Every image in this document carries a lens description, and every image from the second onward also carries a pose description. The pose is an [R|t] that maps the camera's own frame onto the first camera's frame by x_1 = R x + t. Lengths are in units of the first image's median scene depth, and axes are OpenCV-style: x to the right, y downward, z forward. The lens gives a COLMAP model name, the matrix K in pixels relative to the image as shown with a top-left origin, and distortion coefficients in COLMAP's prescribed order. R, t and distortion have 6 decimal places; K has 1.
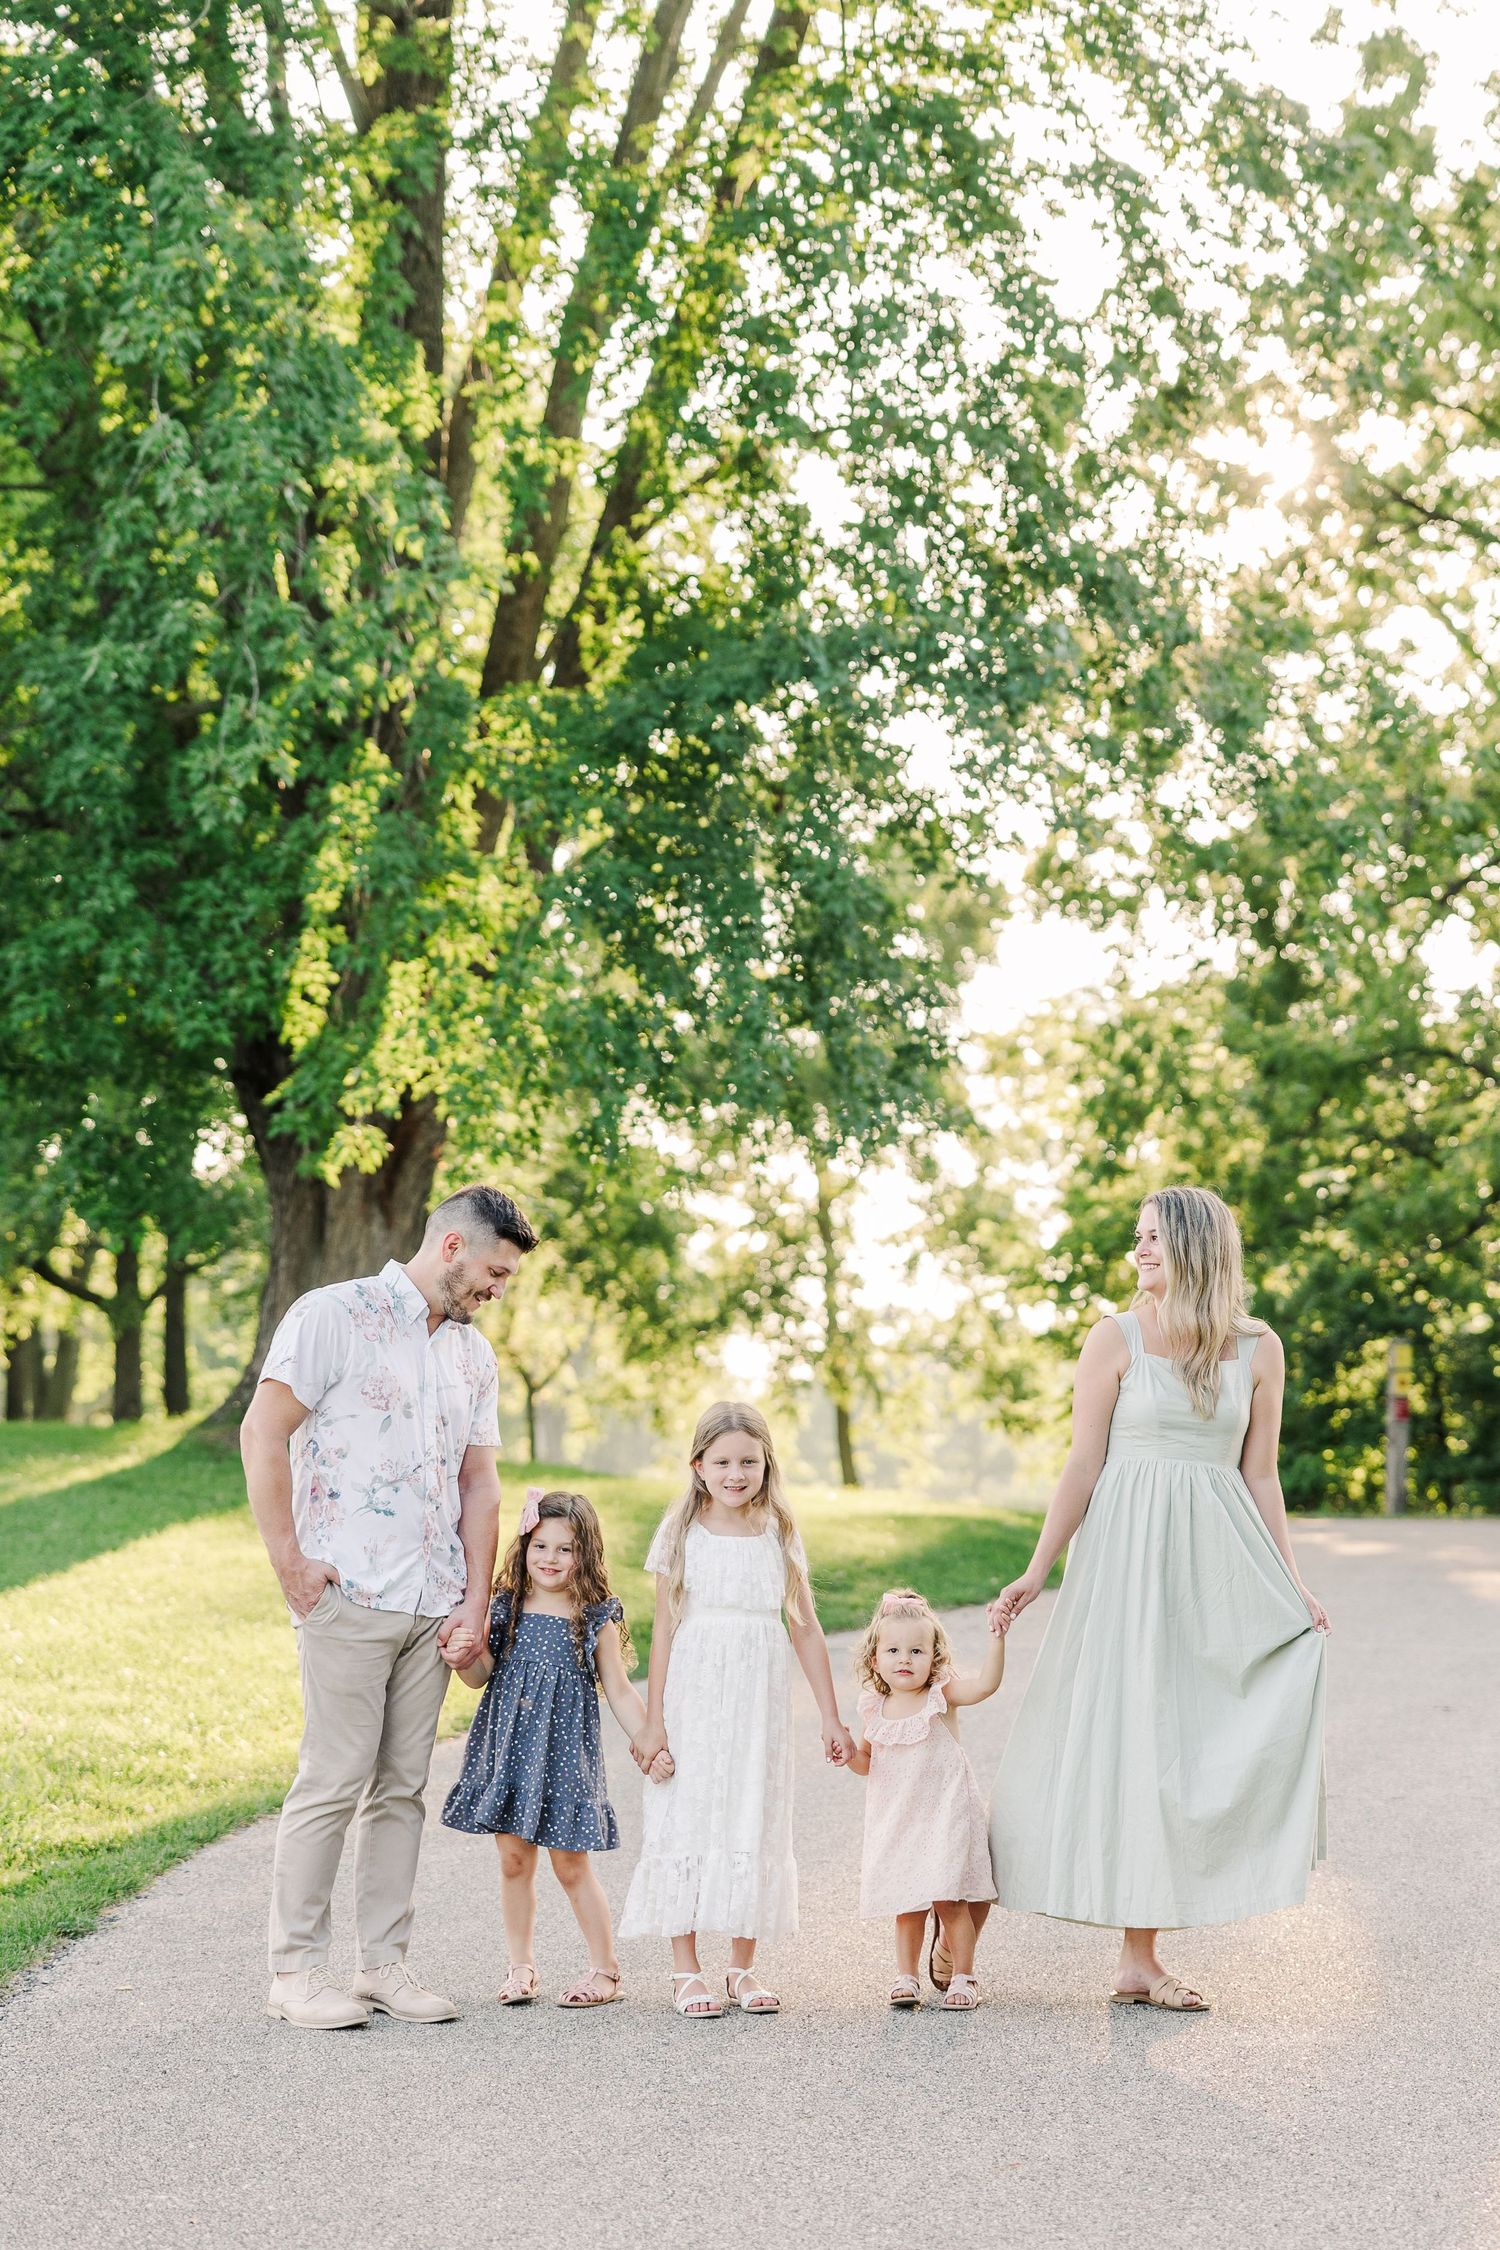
lens RADIAL K [[4548.6, 0, 802.5], [0, 4548.6, 1276.4], [0, 0, 1]] dist [-0.028005, 0.173572]
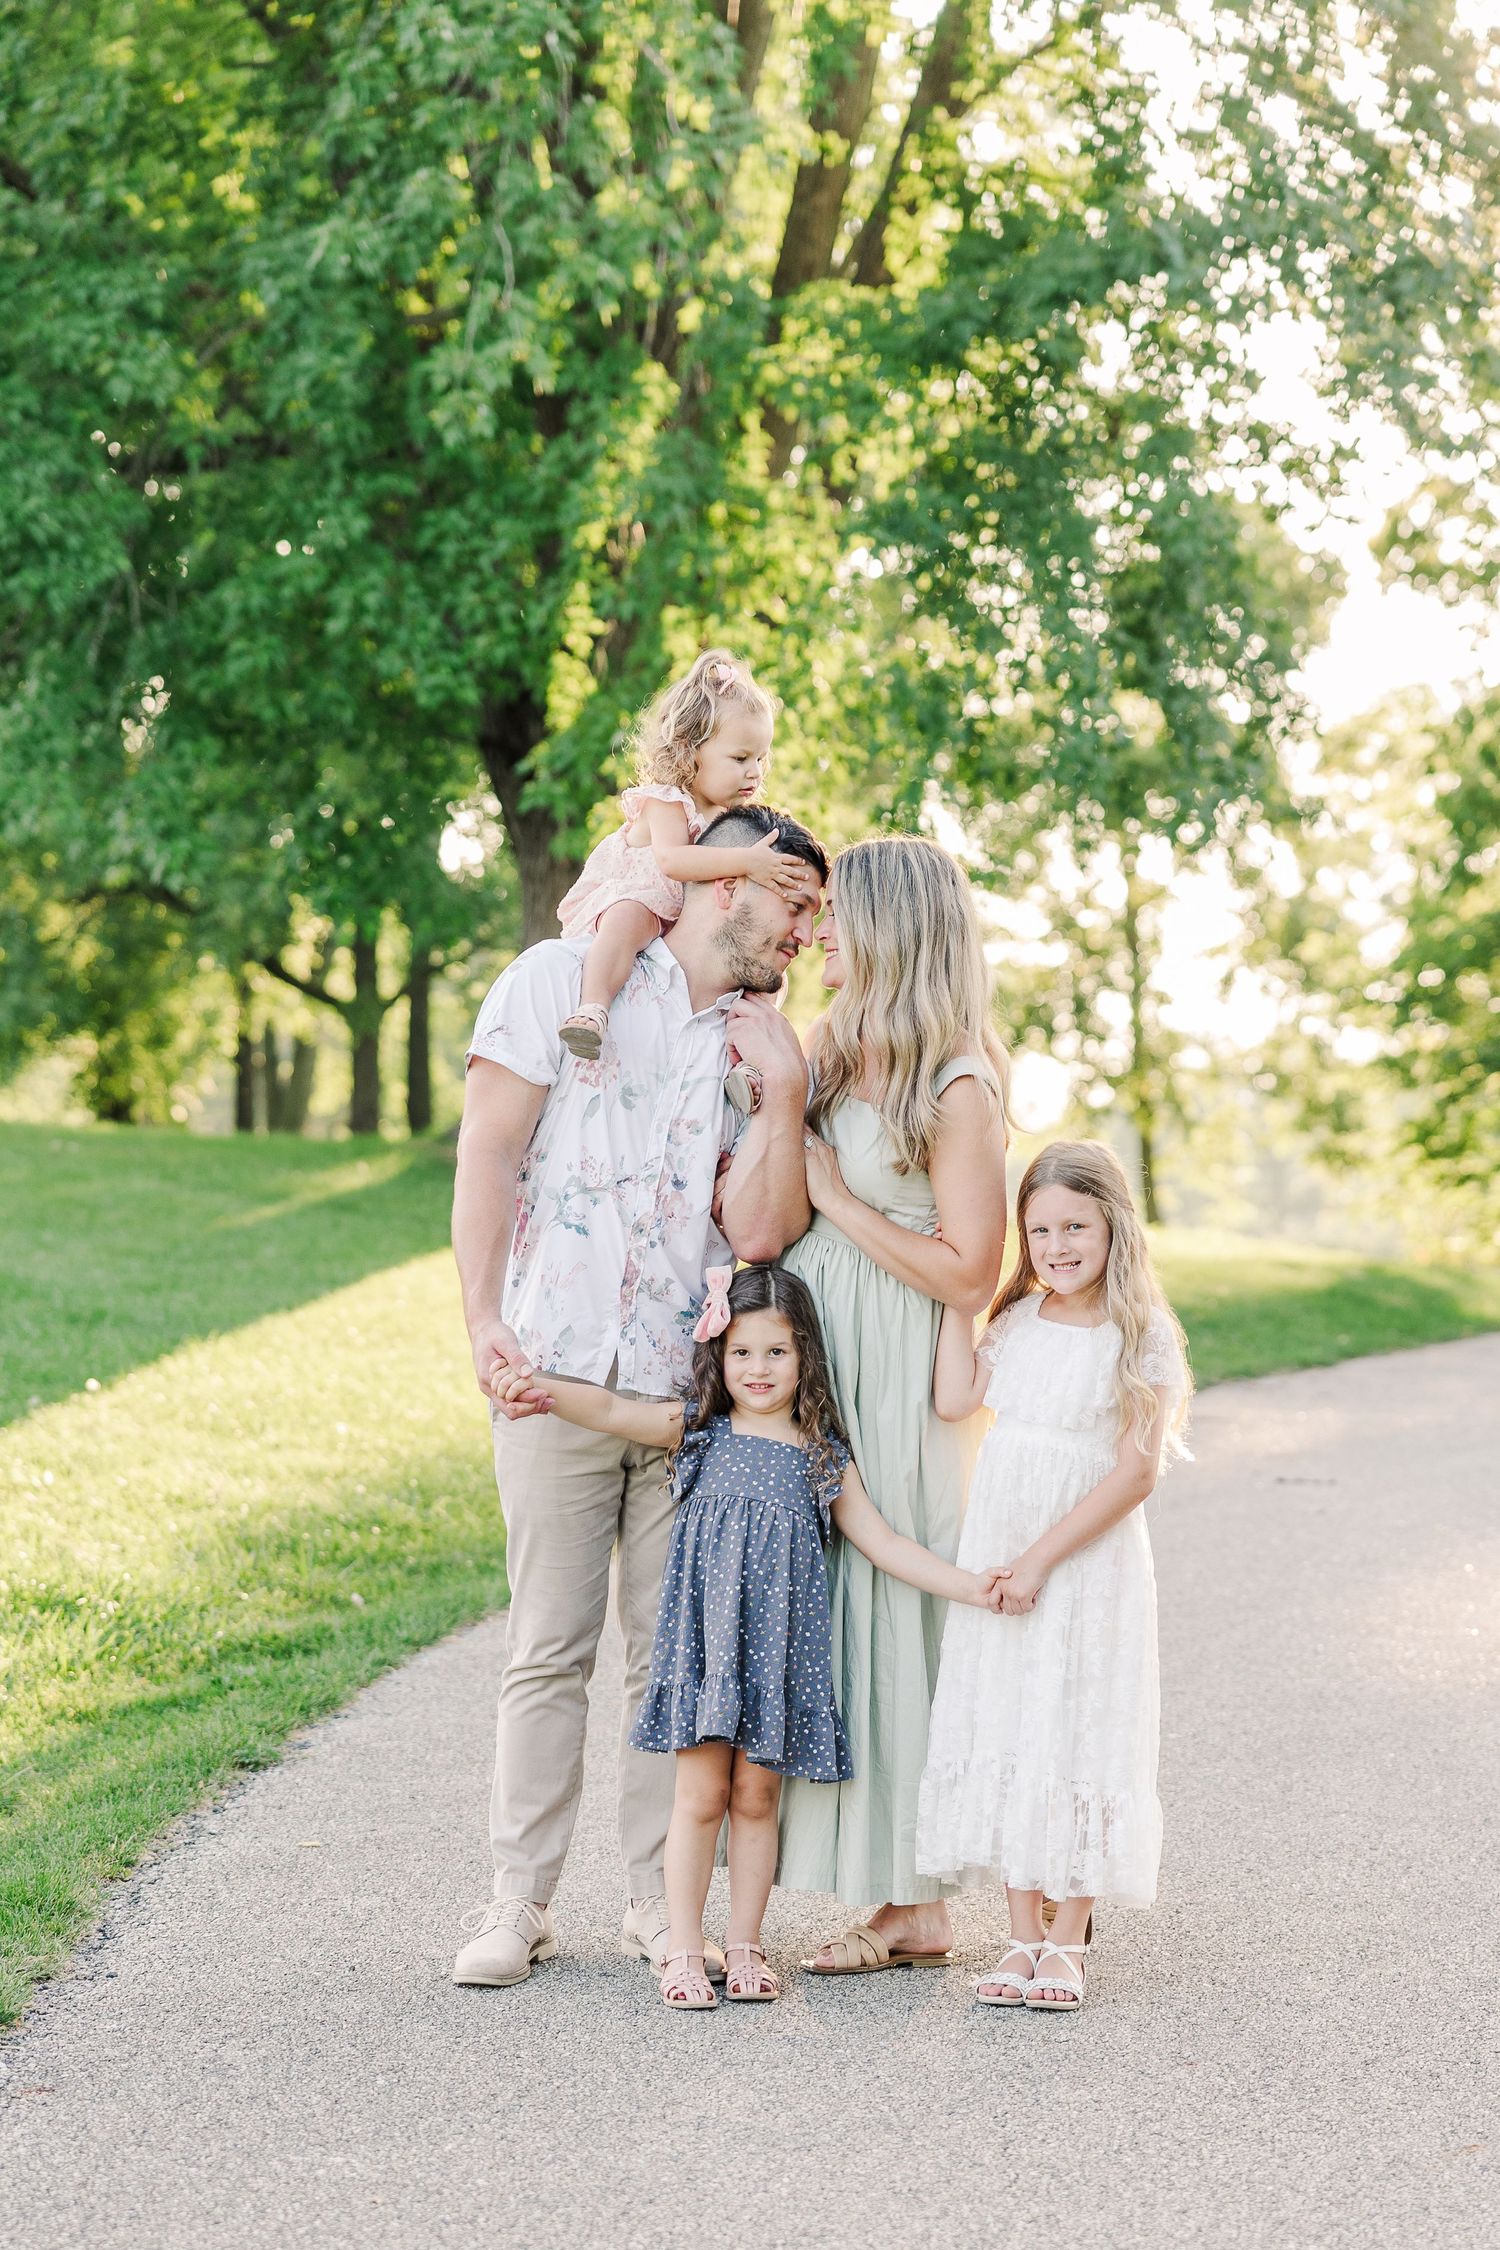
lens RADIAL K [[4625.7, 0, 762.1], [0, 4625.7, 1363.6], [0, 0, 1]] dist [-0.014983, 0.015945]
pose [[0.997597, 0.023682, -0.065113, -0.010924], [-0.018524, 0.996725, 0.078709, 0.004261], [0.066764, -0.077314, 0.994769, 0.114975]]
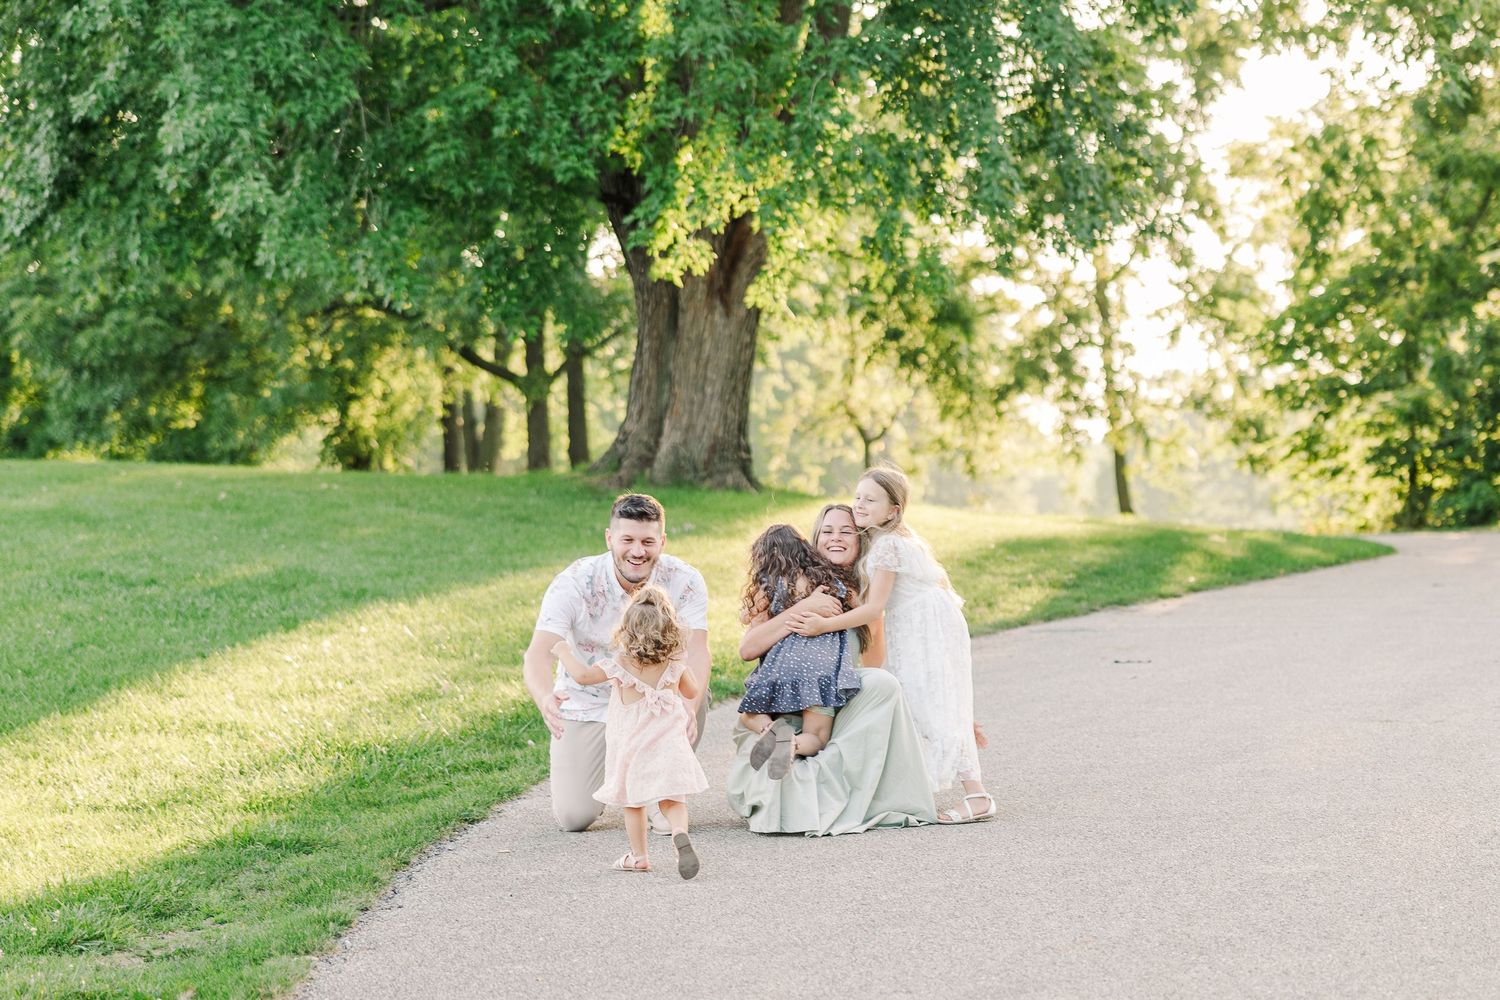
lens RADIAL K [[3997.5, 0, 978.2], [0, 3997.5, 652.6], [0, 0, 1]] dist [-0.003379, 0.373678]
pose [[0.998700, -0.018078, -0.047654, 0.035331], [0.021657, 0.996895, 0.075704, 0.000115], [0.046138, -0.076638, 0.995991, -0.143229]]
